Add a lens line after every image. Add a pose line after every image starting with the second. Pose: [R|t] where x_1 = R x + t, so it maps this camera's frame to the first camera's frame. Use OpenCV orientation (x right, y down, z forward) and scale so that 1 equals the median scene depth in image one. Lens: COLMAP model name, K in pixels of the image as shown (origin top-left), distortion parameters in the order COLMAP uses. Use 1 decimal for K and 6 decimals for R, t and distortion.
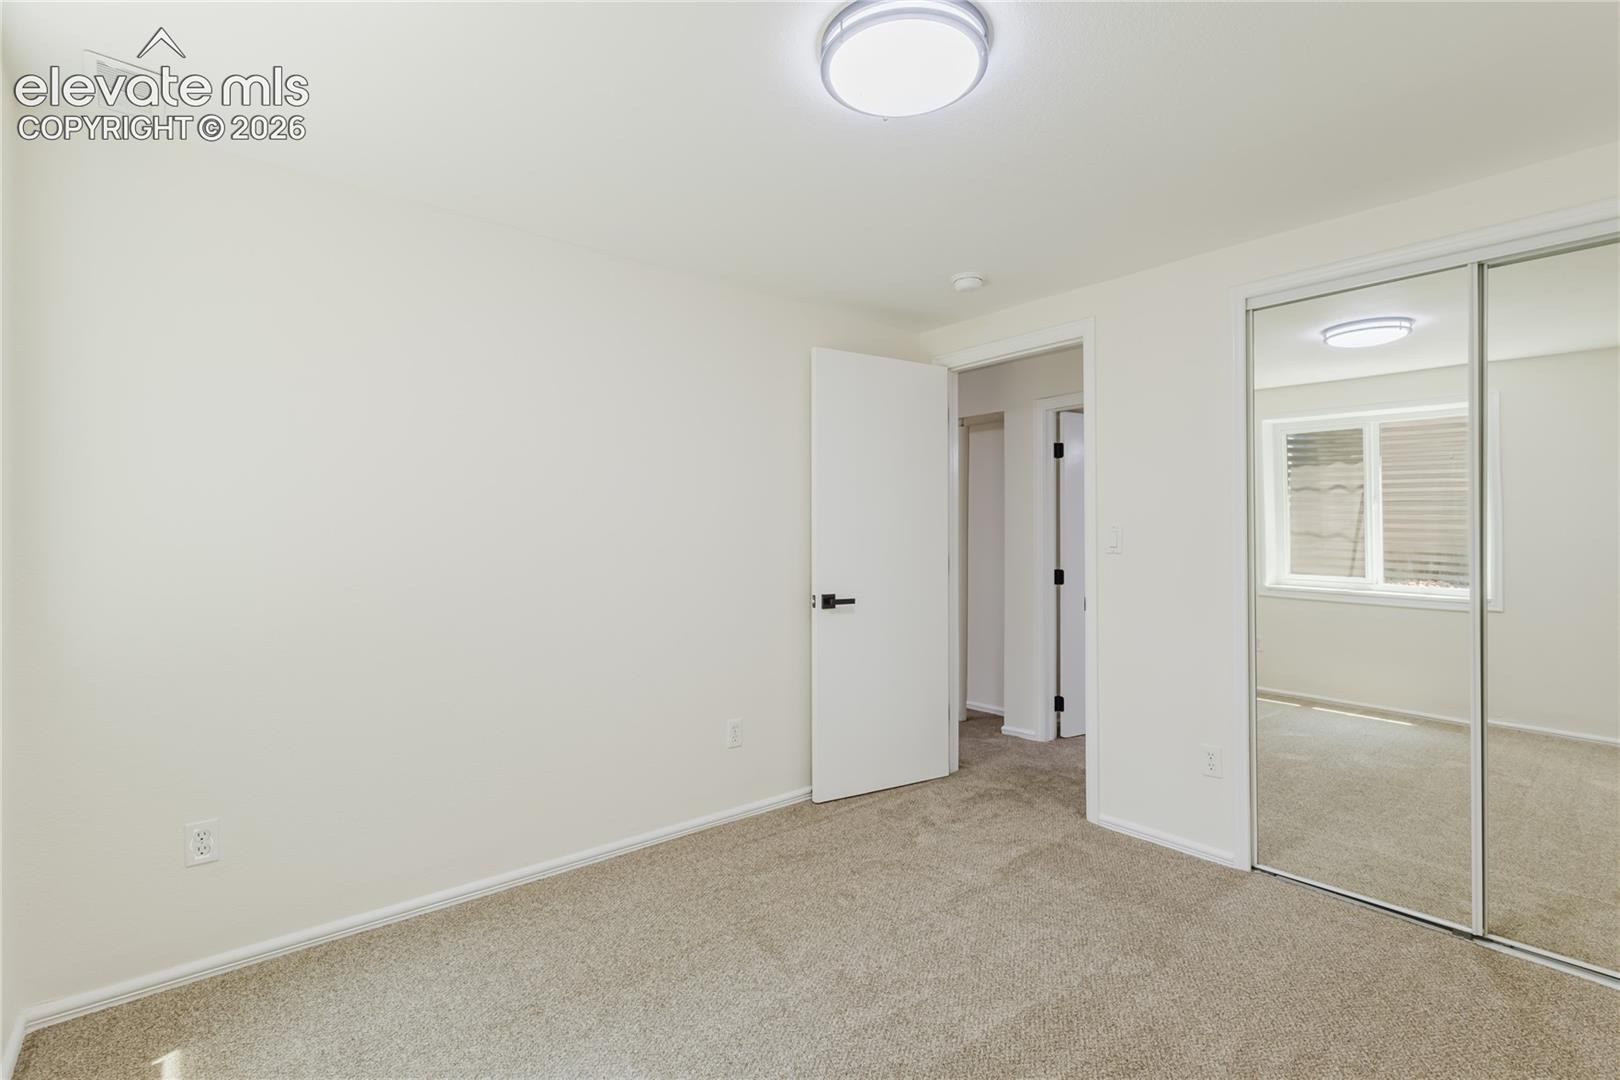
lens RADIAL K [[746.9, 0, 810.0], [0, 746.9, 540.0], [0, 0, 1]] dist [0.000082, -0.000348]
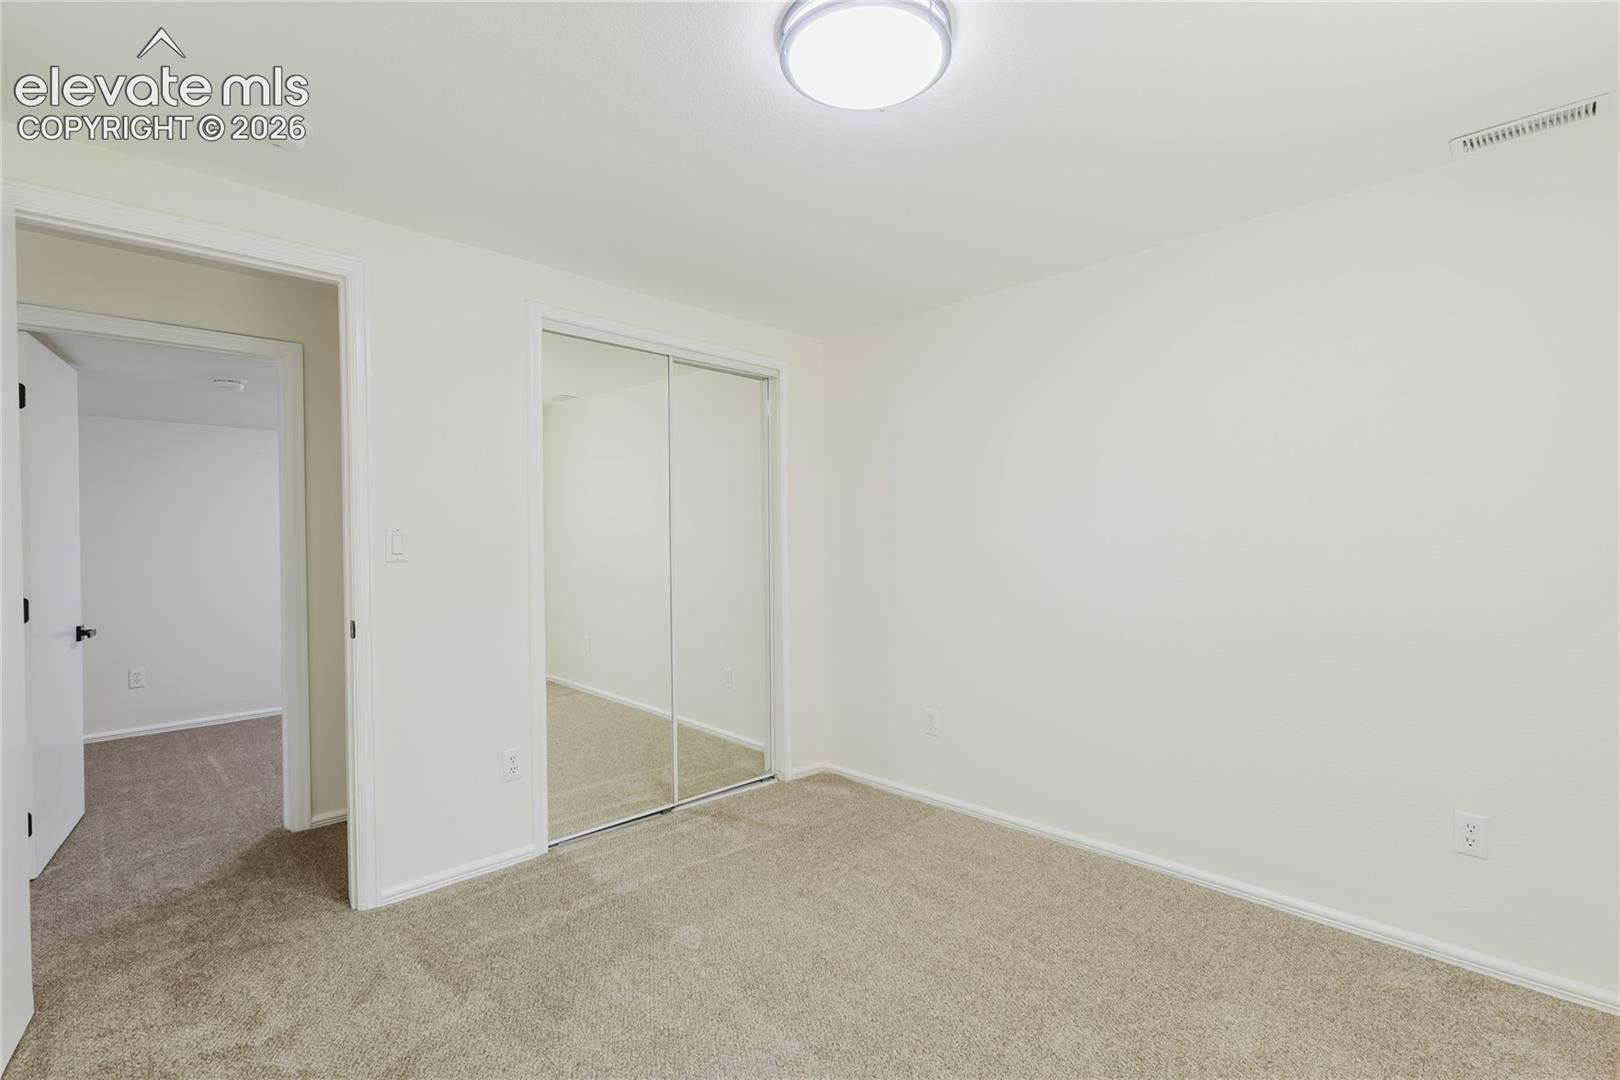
lens RADIAL K [[746.9, 0, 810.0], [0, 746.9, 540.0], [0, 0, 1]] dist [0.000082, -0.000348]
pose [[-0.112258, 0.024459, 0.993378, -0.427674], [0.023519, 0.999482, -0.021951, 0.040900], [-0.993401, 0.020899, -0.112775, 0.665759]]
